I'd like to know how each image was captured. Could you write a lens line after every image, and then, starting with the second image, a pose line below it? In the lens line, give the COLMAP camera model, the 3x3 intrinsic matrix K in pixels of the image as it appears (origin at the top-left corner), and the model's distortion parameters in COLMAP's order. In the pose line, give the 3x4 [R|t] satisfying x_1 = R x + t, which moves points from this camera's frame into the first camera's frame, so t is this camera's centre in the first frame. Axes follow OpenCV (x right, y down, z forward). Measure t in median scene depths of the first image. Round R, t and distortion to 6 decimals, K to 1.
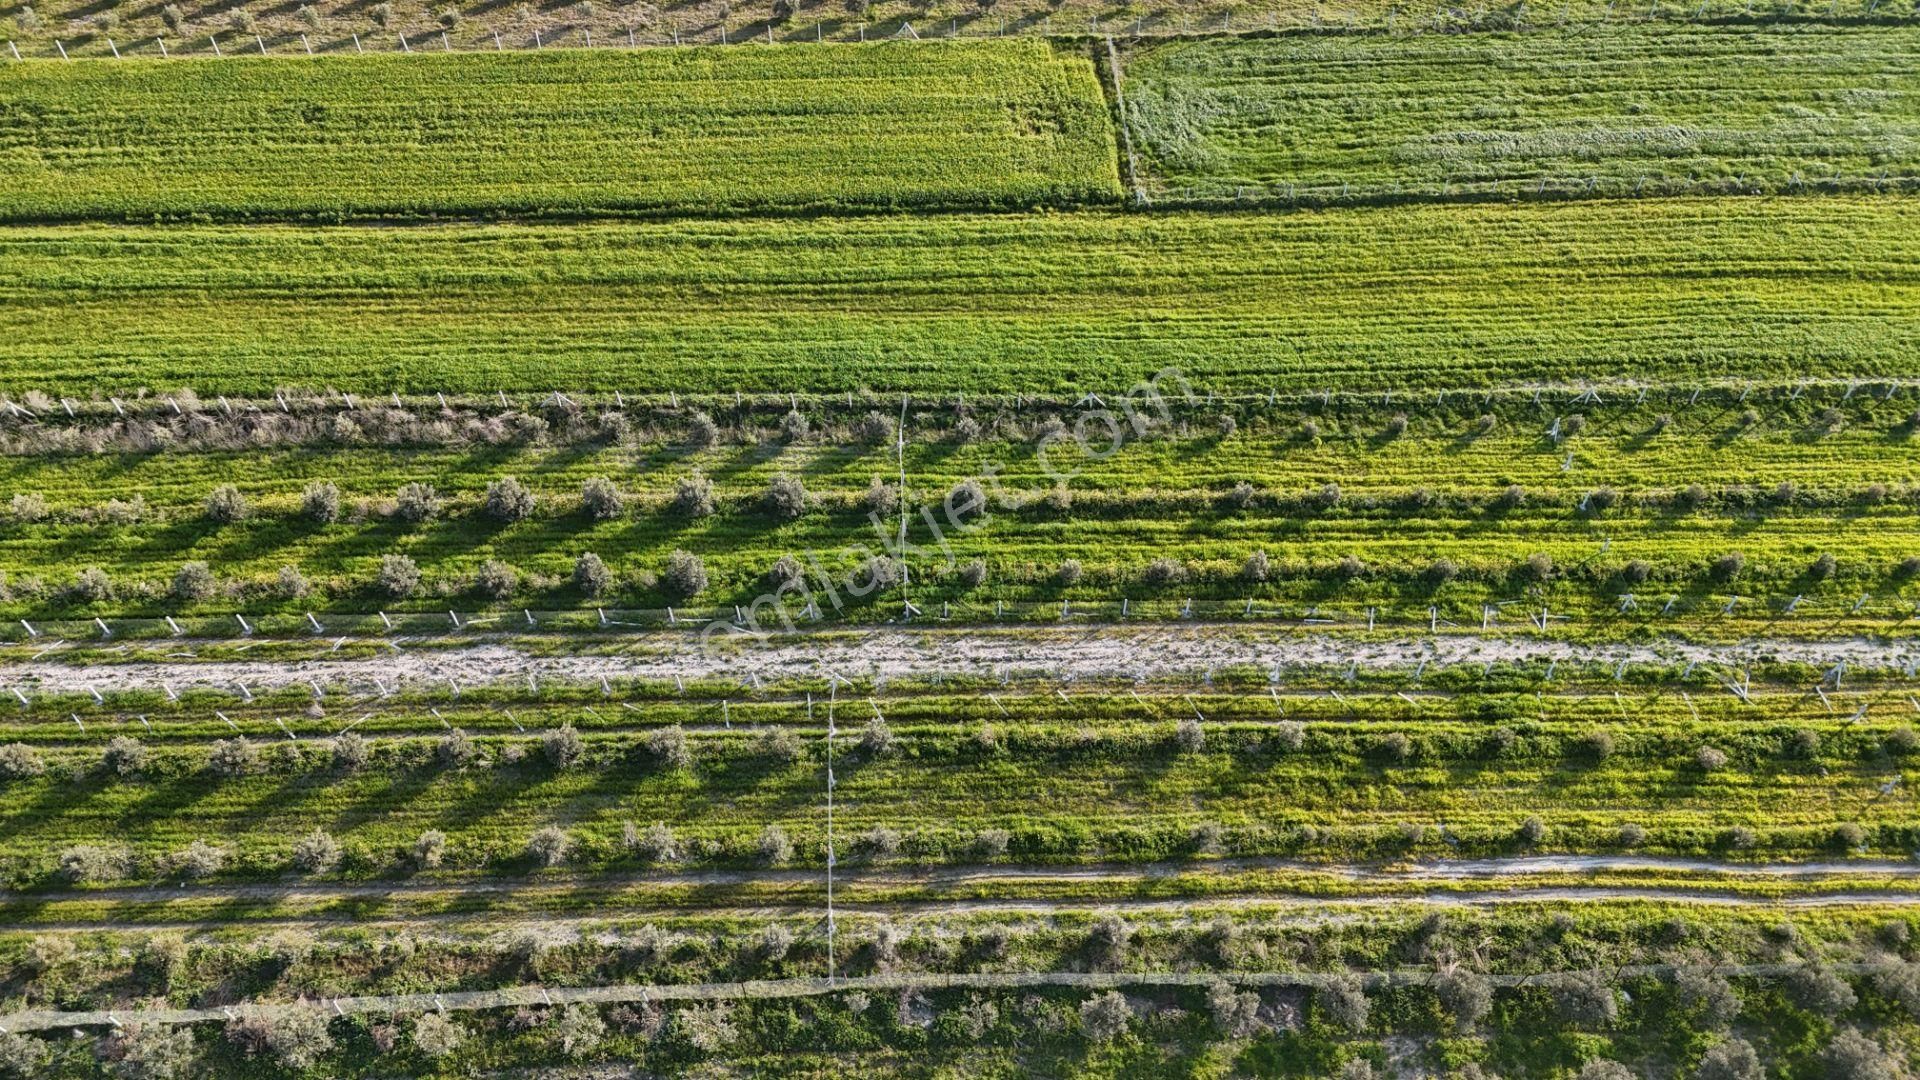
lens RADIAL K [[1415.4, 0, 976.4], [0, 1415.4, 537.5], [0, 0, 1]] dist [0.069884, -0.067403]
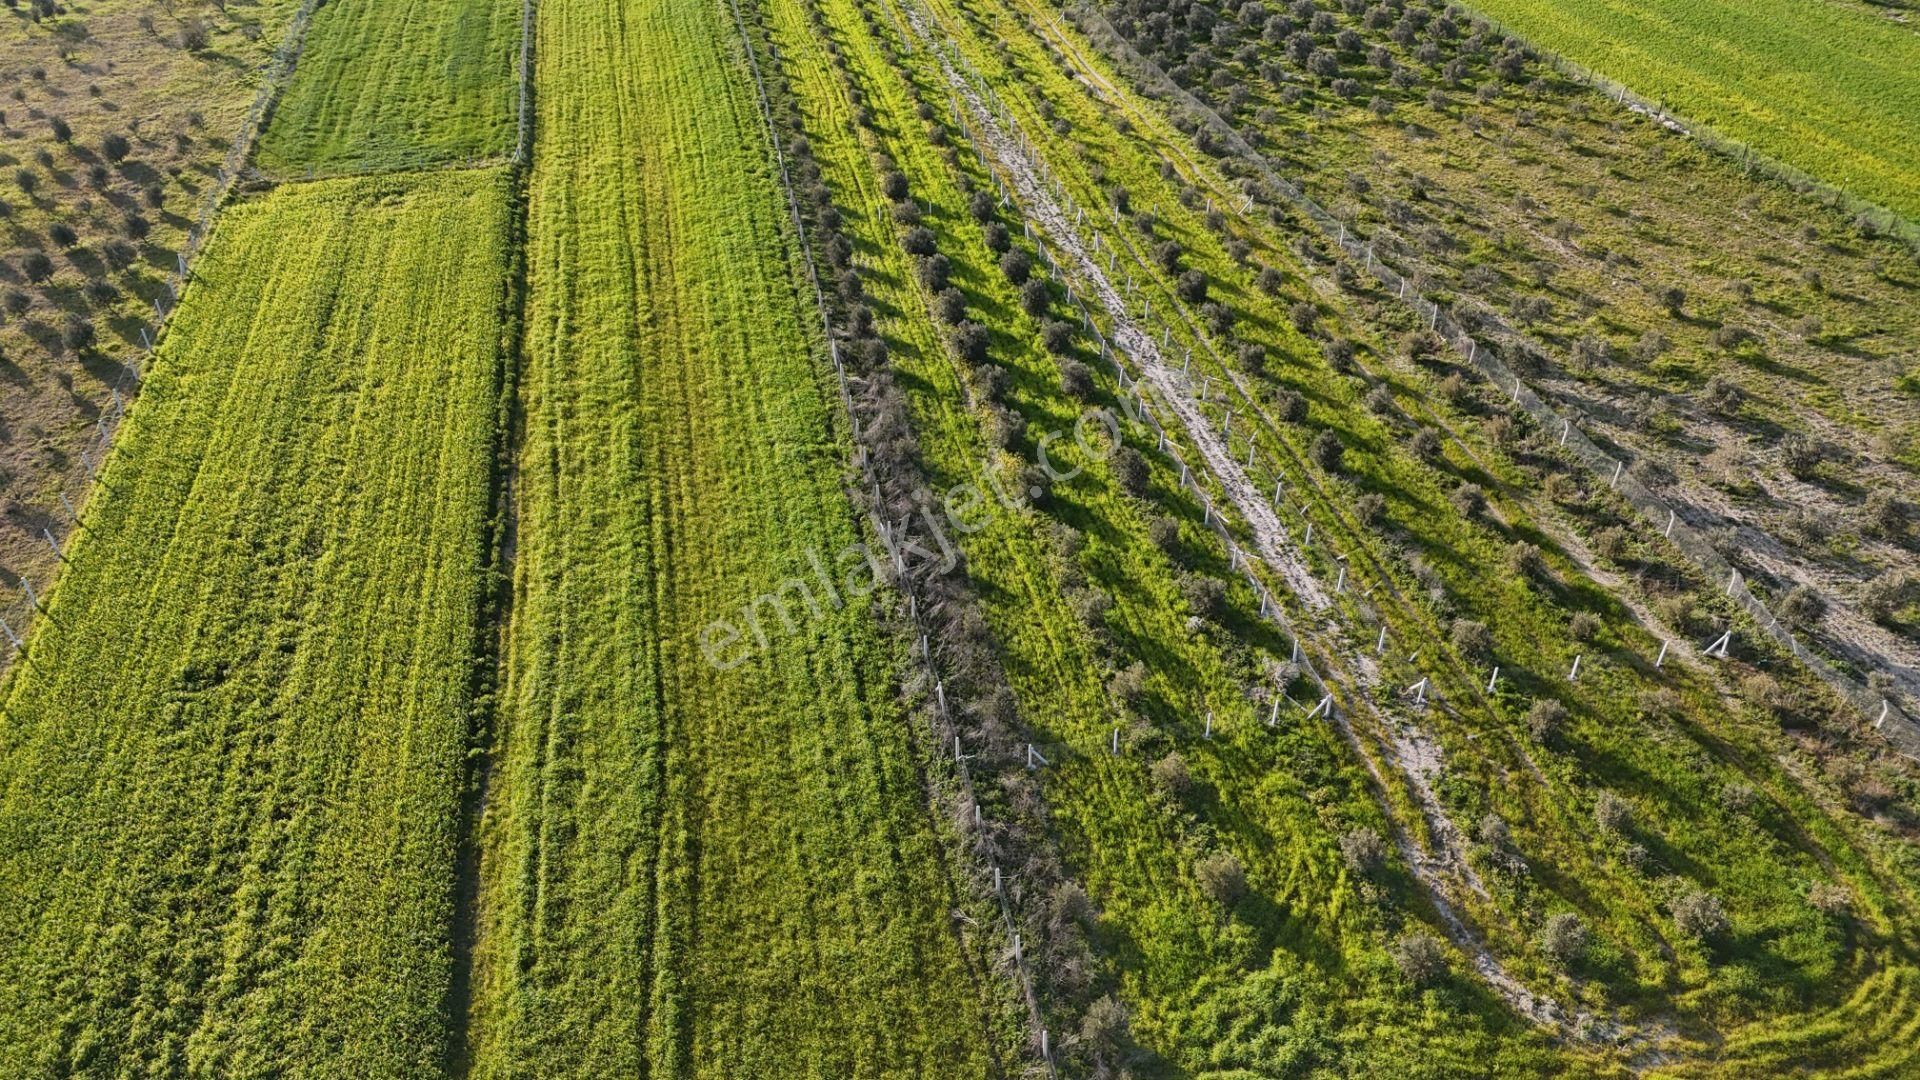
lens RADIAL K [[1415.4, 0, 970.3], [0, 1415.4, 542.4], [0, 0, 1]] dist [0.069884, -0.067403]
pose [[-0.179965, -0.584871, 0.790910, -1.218142], [0.763785, 0.423592, 0.487035, -0.465947], [-0.619875, 0.691734, 0.370484, 0.694566]]
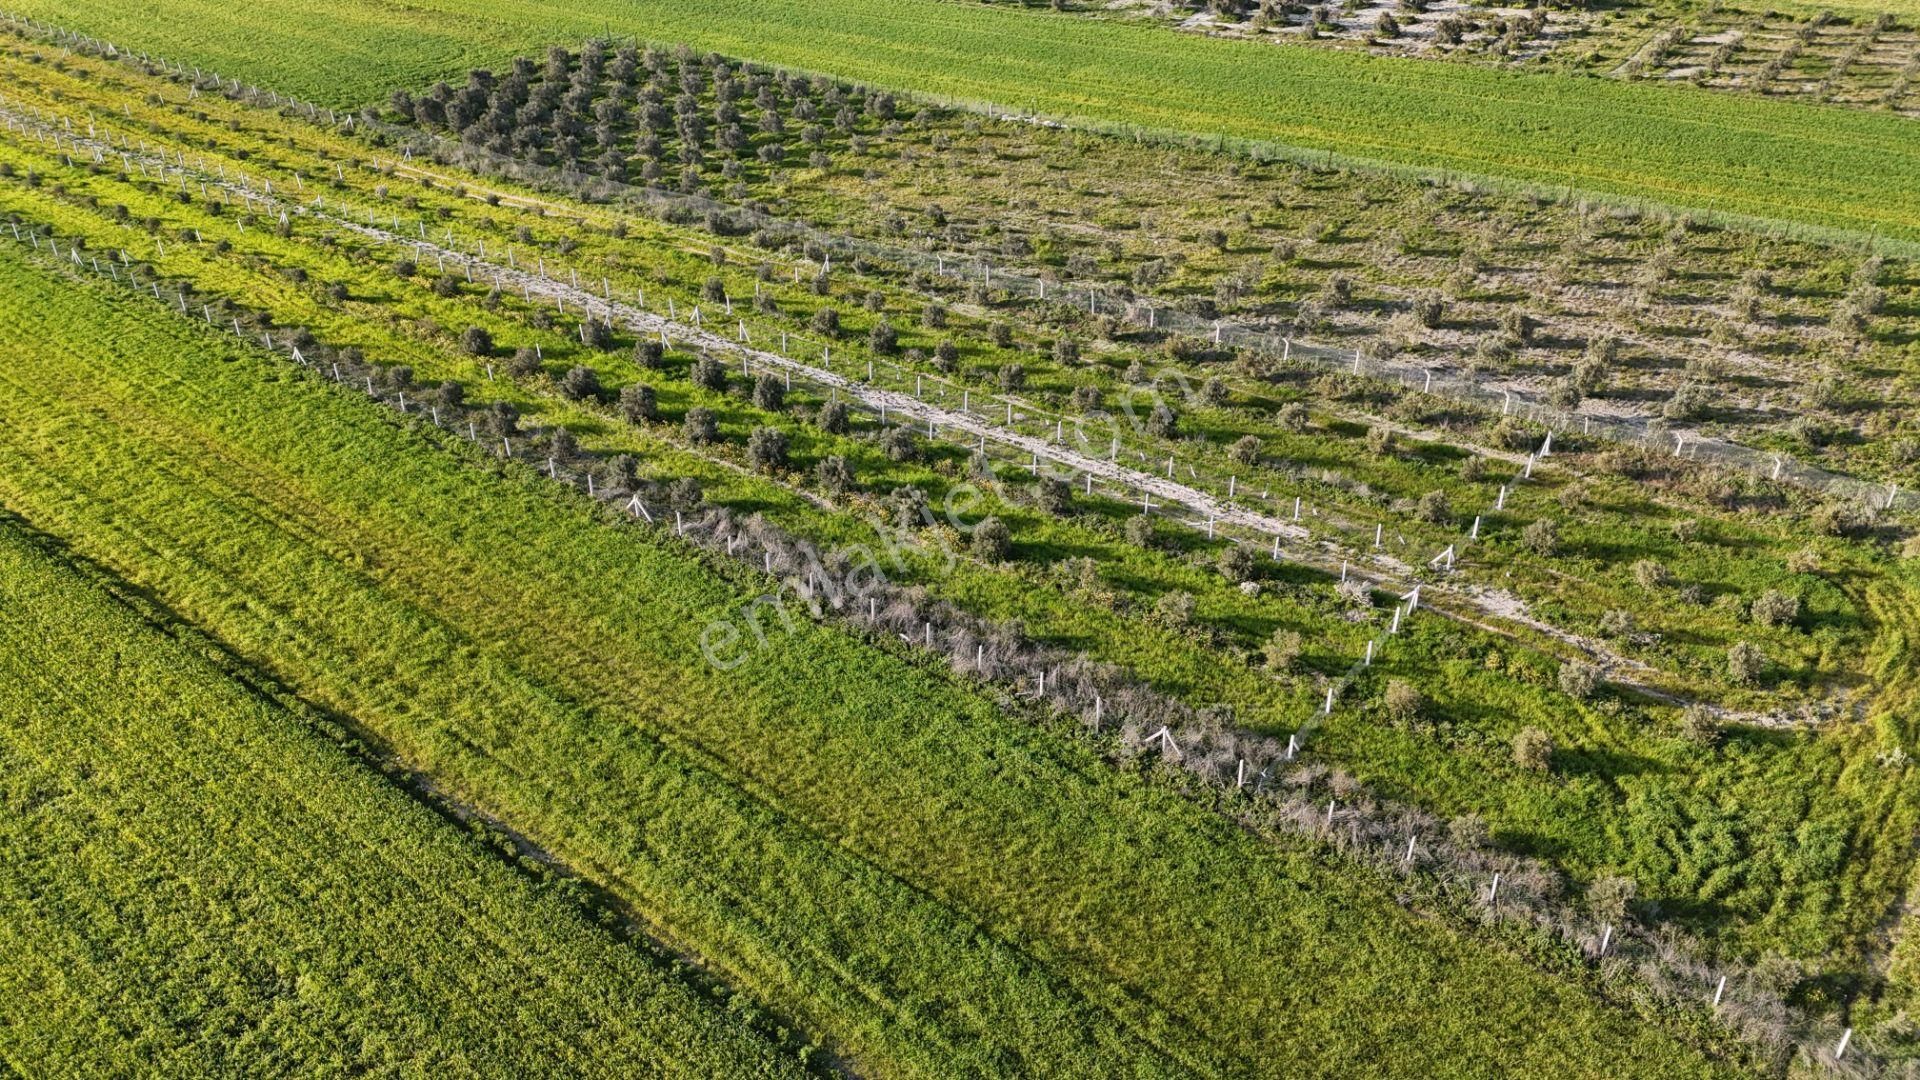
lens RADIAL K [[1415.4, 0, 969.7], [0, 1415.4, 535.6], [0, 0, 1]] dist [0.069884, -0.067403]
pose [[-0.771112, -0.332894, 0.542742, -0.955757], [0.500027, 0.211080, 0.839892, -0.739721], [-0.394157, 0.919036, 0.003690, 0.970449]]
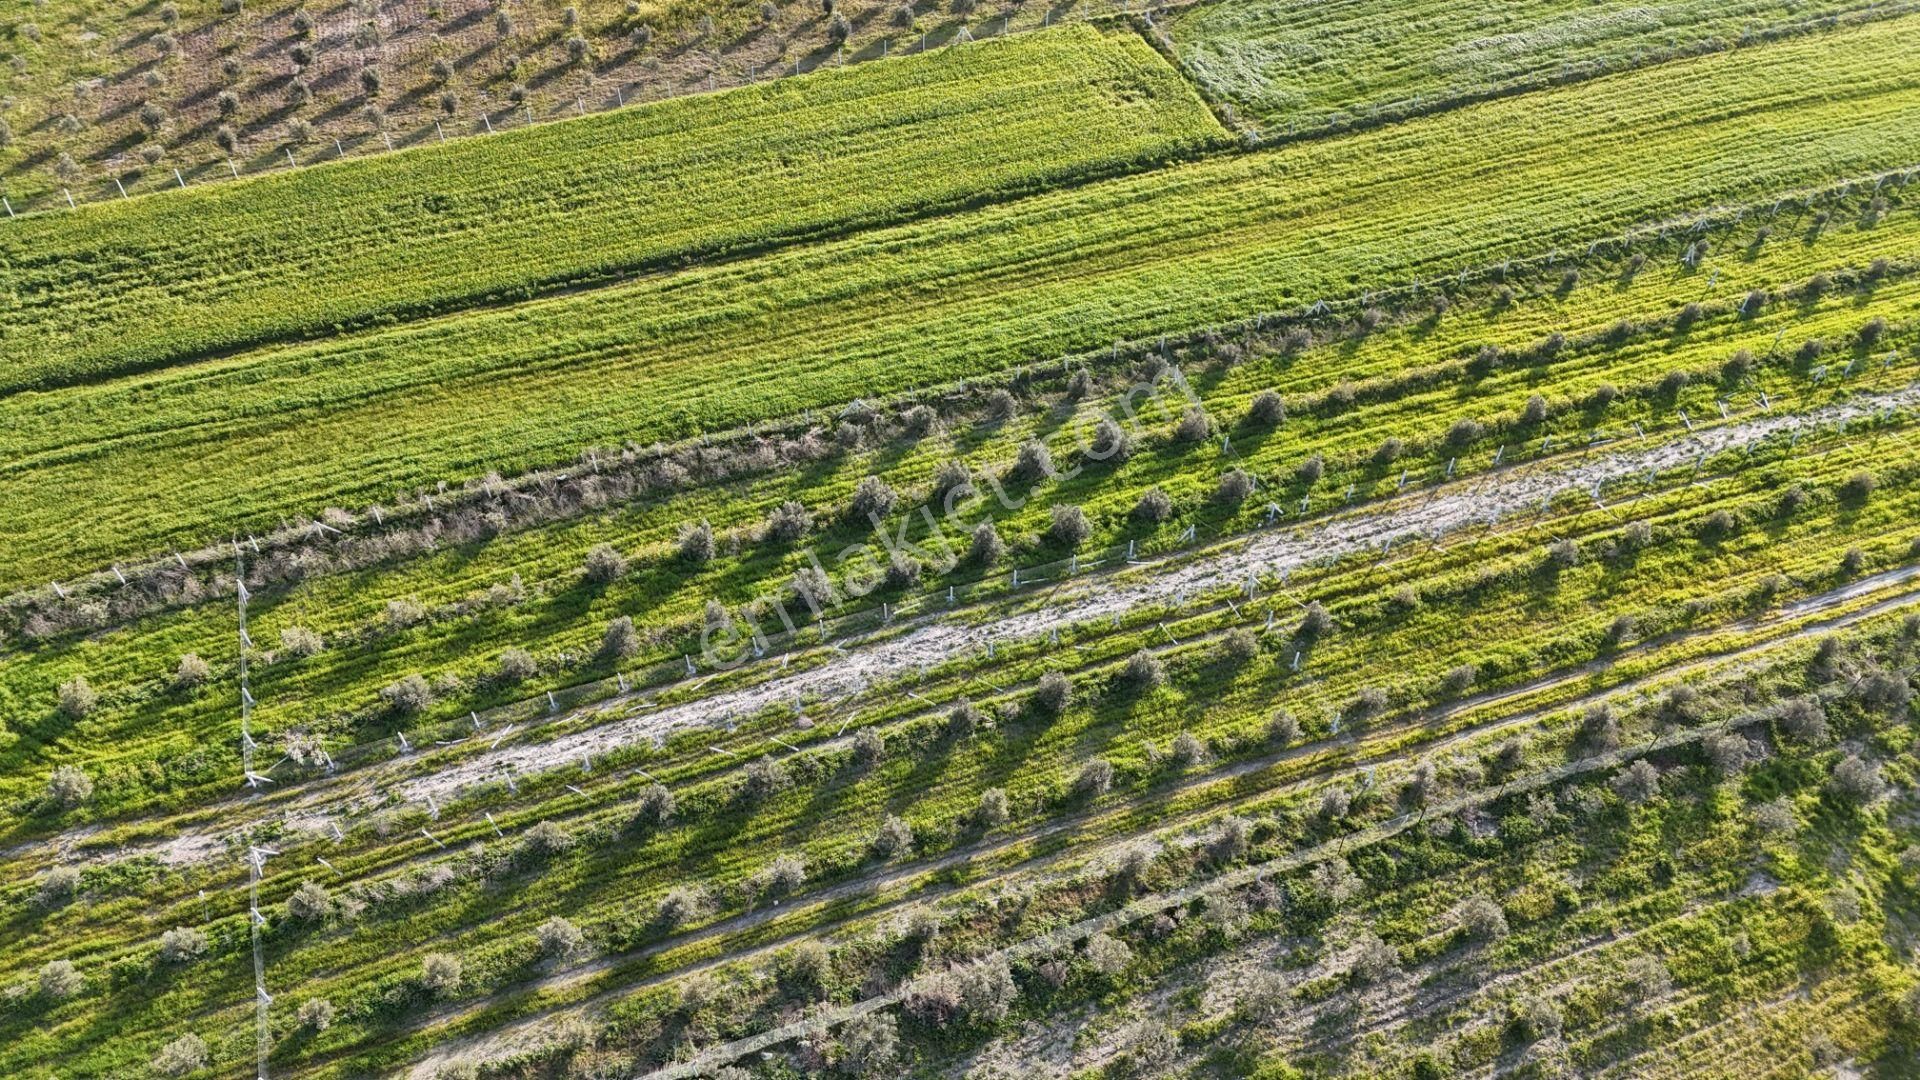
lens RADIAL K [[1415.4, 0, 972.2], [0, 1415.4, 537.4], [0, 0, 1]] dist [0.069884, -0.067403]
pose [[0.953586, -0.223209, 0.202116, -0.460385], [0.230593, 0.972957, -0.013444, 0.030211], [-0.193650, 0.059426, 0.979269, -0.017665]]
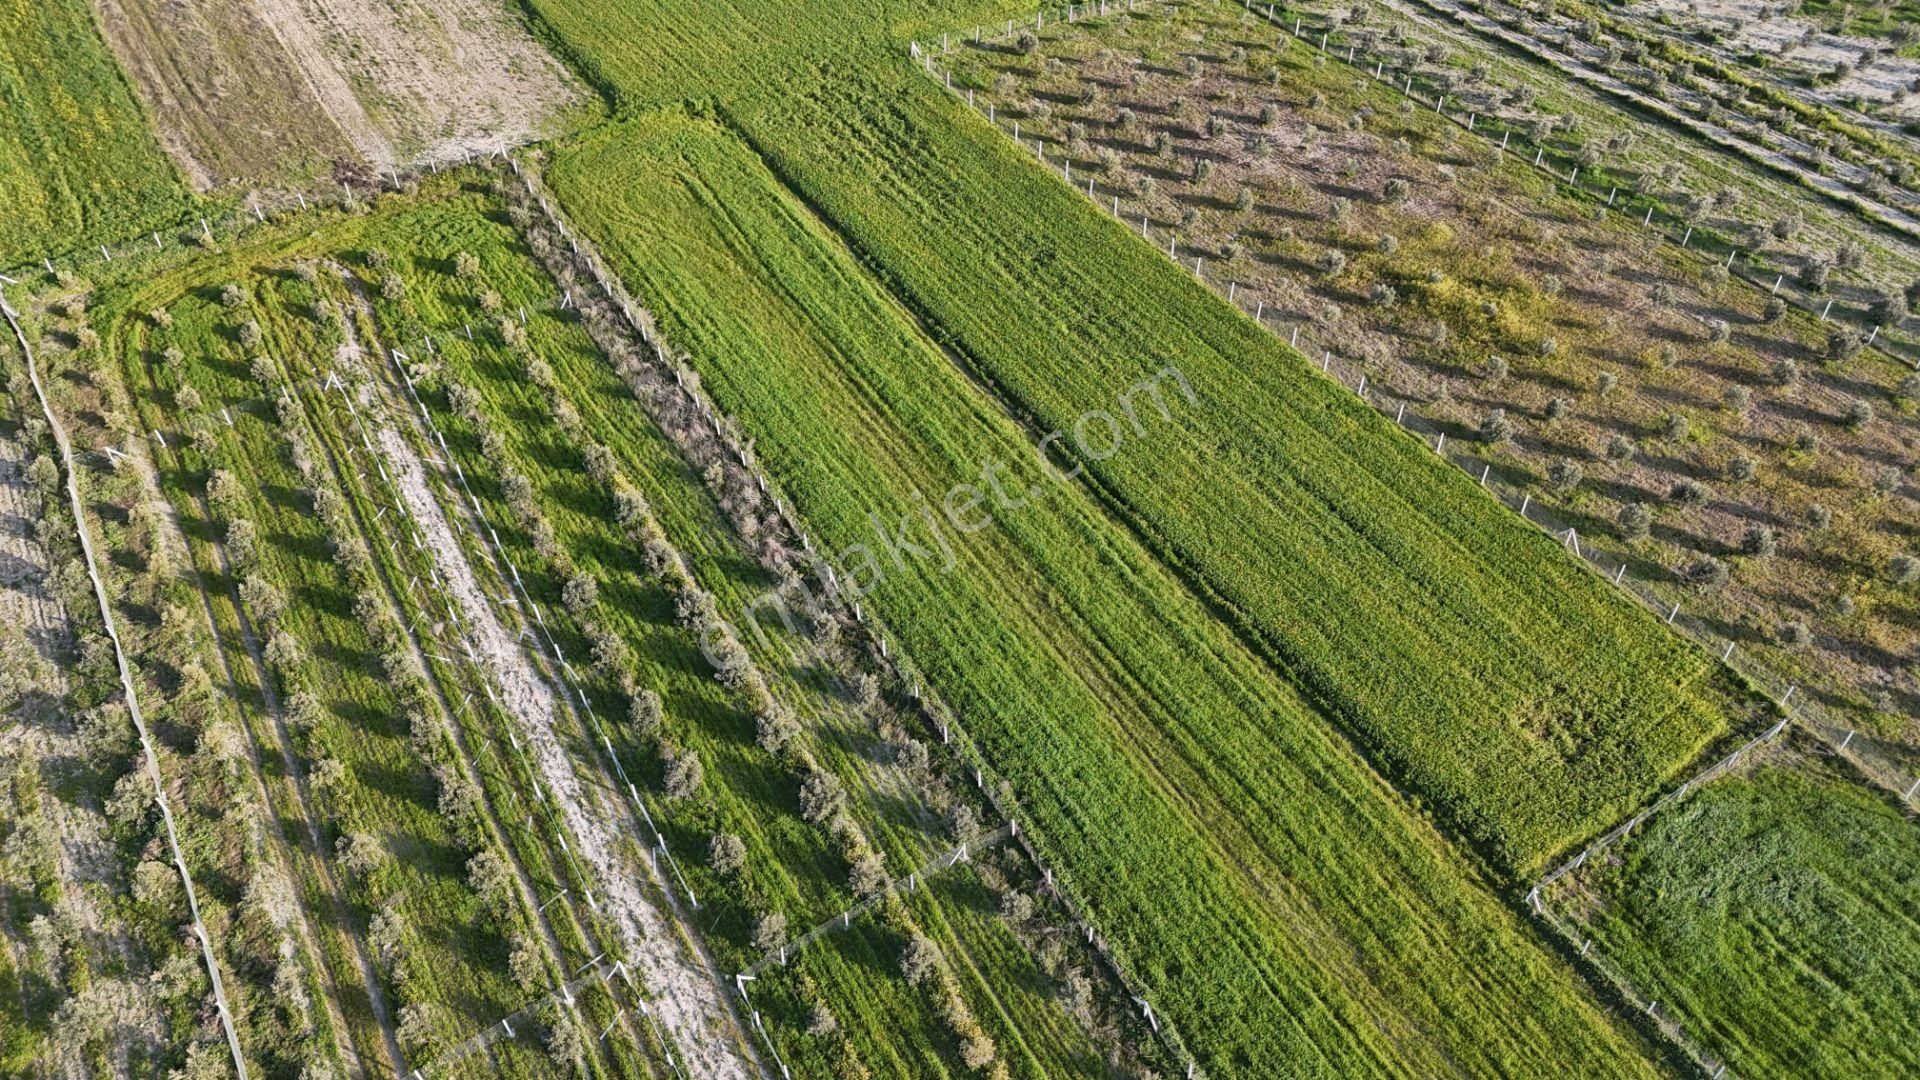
lens RADIAL K [[1415.4, 0, 967.2], [0, 1415.4, 542.3], [0, 0, 1]] dist [0.069884, -0.067403]
pose [[0.493991, 0.605619, -0.623858, 0.378171], [-0.665432, 0.725158, 0.177046, -0.368970], [0.559618, 0.327675, 0.761220, 0.298698]]
